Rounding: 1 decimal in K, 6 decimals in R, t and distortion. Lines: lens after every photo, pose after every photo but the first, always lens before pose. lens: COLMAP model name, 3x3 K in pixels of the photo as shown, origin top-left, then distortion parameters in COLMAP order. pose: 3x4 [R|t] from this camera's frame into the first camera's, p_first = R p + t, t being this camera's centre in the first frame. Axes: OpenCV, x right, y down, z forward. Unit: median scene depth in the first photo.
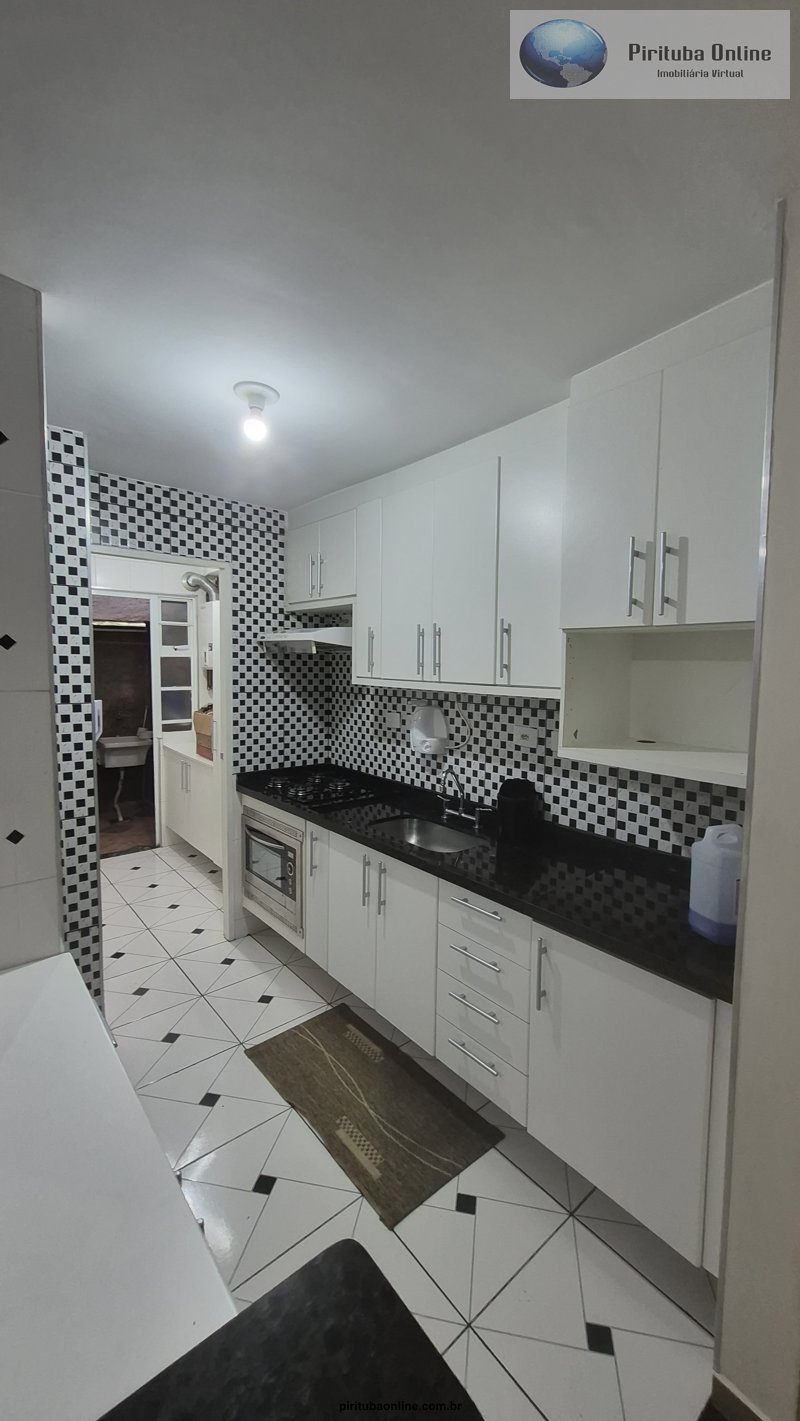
lens RADIAL K [[559.3, 0, 403.6], [0, 559.3, 707.0], [0, 0, 1]] dist [-0.001562, 0.000095]
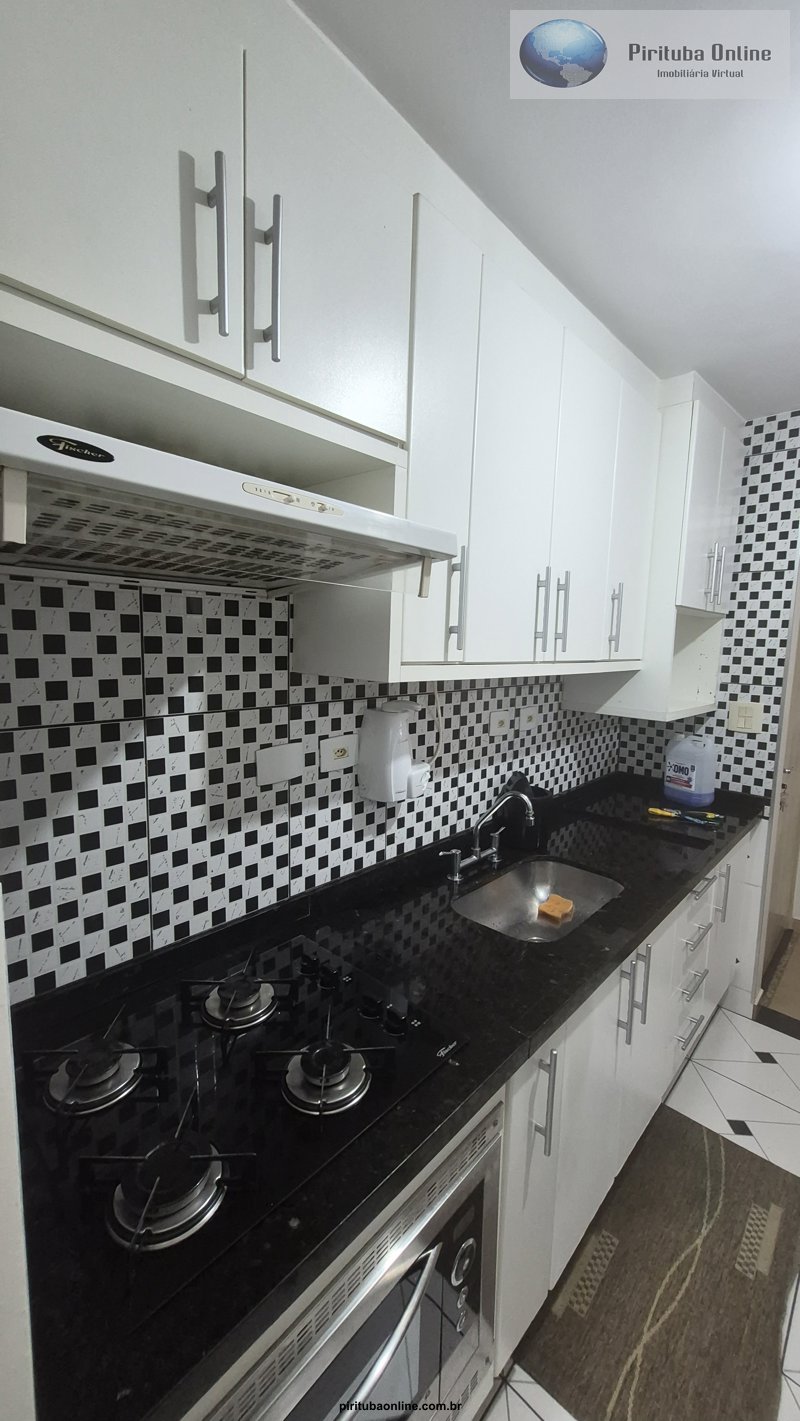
lens RADIAL K [[559.3, 0, 399.8], [0, 559.3, 708.8], [0, 0, 1]] dist [-0.001562, 0.000095]
pose [[-0.123967, -0.135519, 0.982989, -0.409713], [0.054805, 0.988183, 0.143147, -0.067160], [-0.990772, 0.071619, -0.115075, 0.904729]]
